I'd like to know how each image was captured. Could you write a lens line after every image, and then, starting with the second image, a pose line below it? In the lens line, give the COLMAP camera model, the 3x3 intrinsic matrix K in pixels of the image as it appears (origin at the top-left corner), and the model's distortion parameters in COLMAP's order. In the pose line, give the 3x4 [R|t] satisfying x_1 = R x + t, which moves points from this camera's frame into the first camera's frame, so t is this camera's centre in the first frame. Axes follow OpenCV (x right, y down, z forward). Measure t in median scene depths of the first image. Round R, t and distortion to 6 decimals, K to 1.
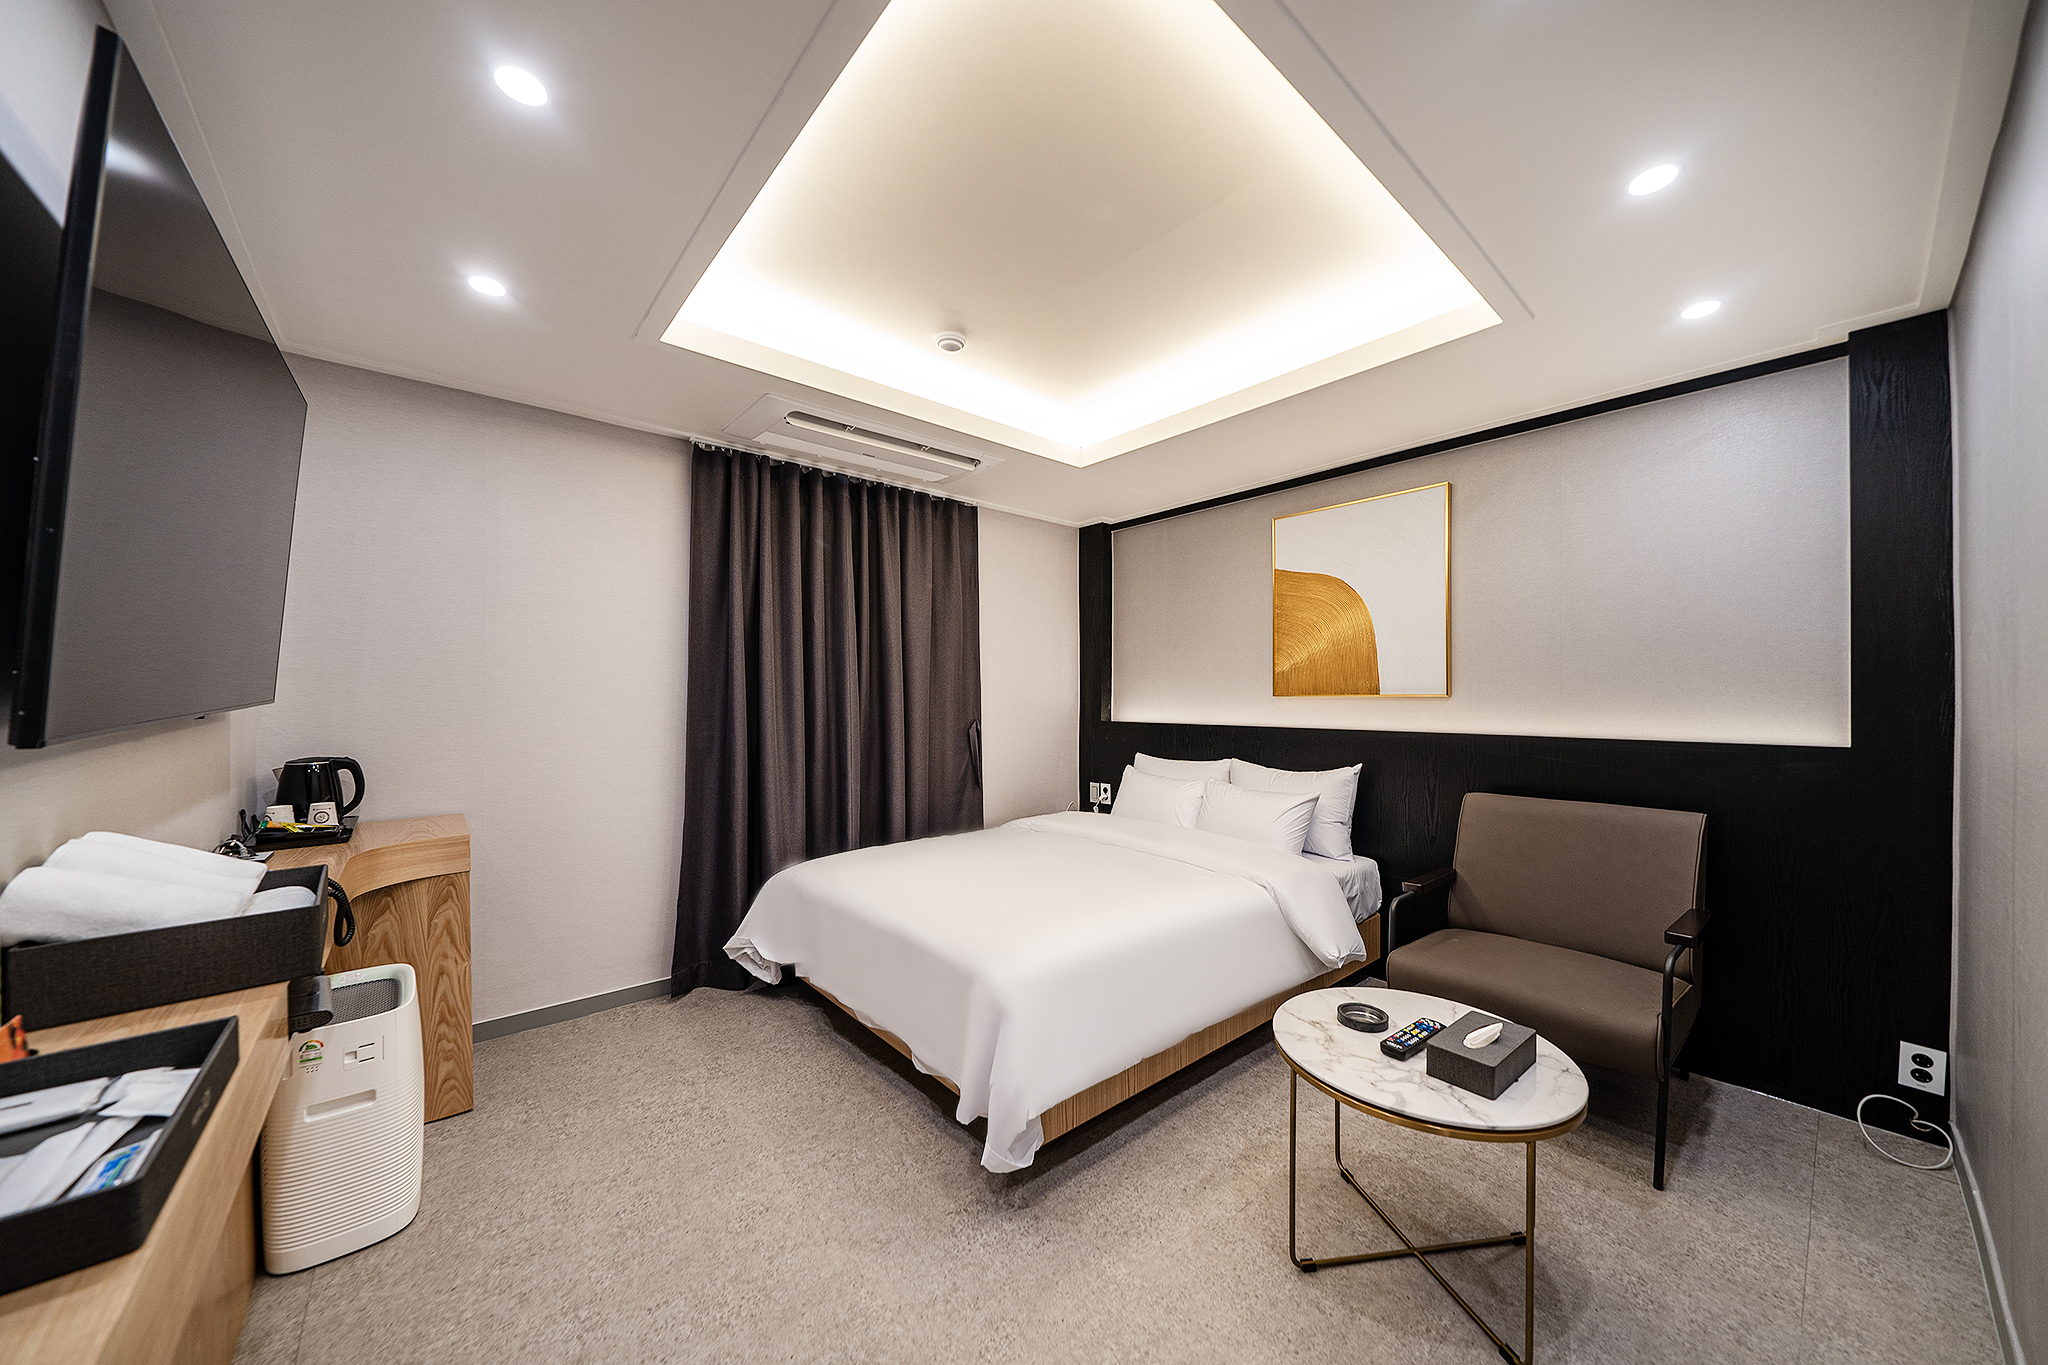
lens RADIAL K [[704.7, 0, 1017.4], [0, 704.7, 692.3], [0, 0, 1]] dist [-0.001666, -0.000097]
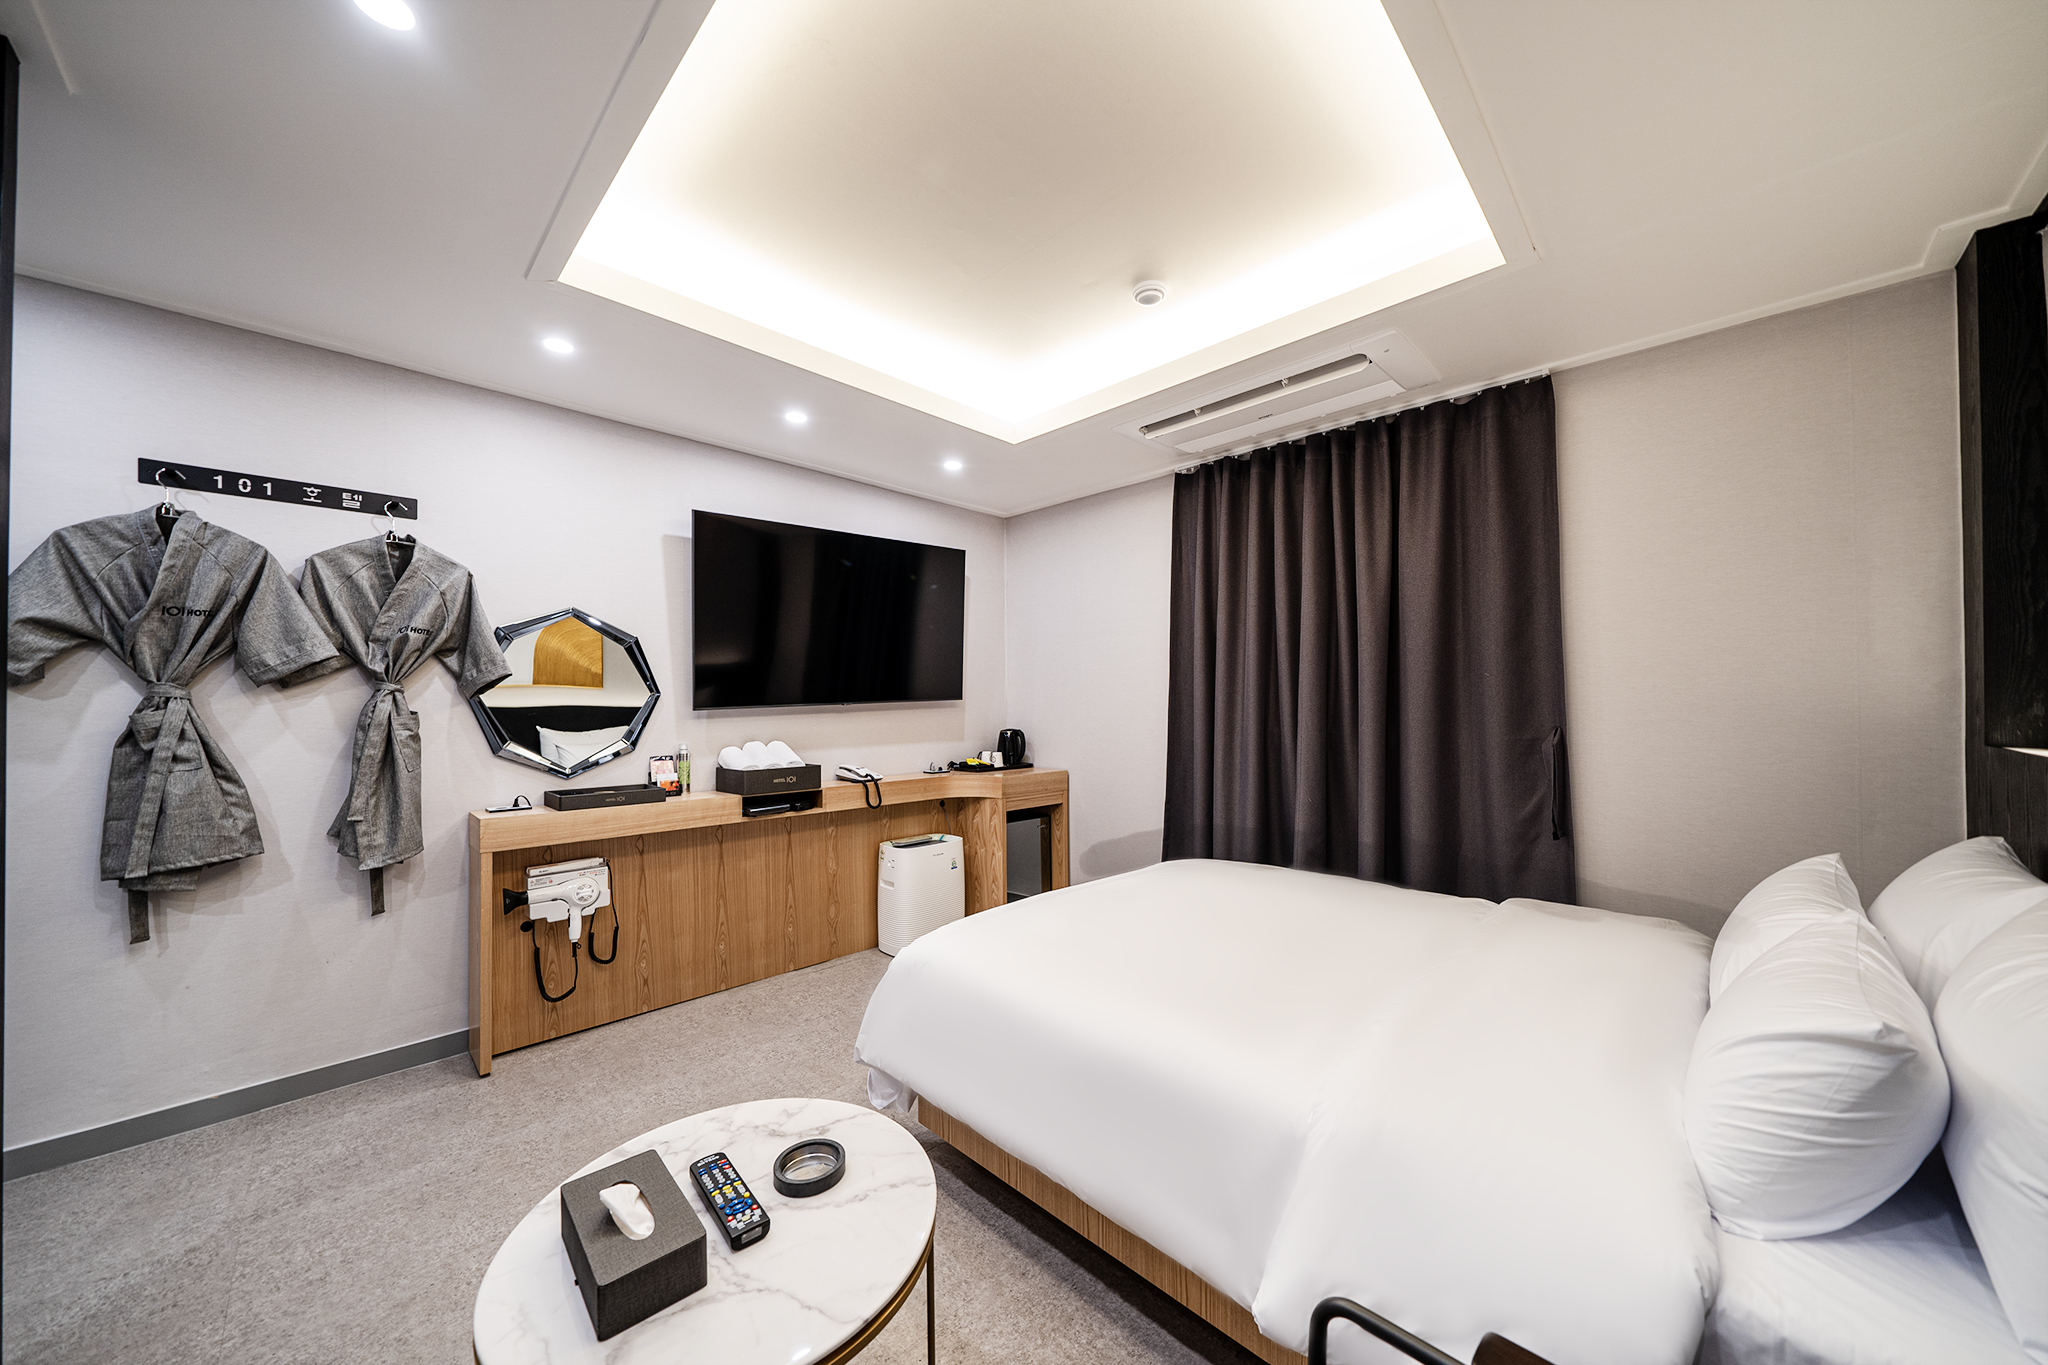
lens RADIAL K [[704.7, 0, 1017.4], [0, 704.7, 692.3], [0, 0, 1]] dist [-0.001666, -0.000097]
pose [[0.082642, -0.016659, -0.996440, 1.172269], [0.013041, 0.999793, -0.015633, 0.029693], [0.996494, -0.011702, 0.082842, 1.144818]]
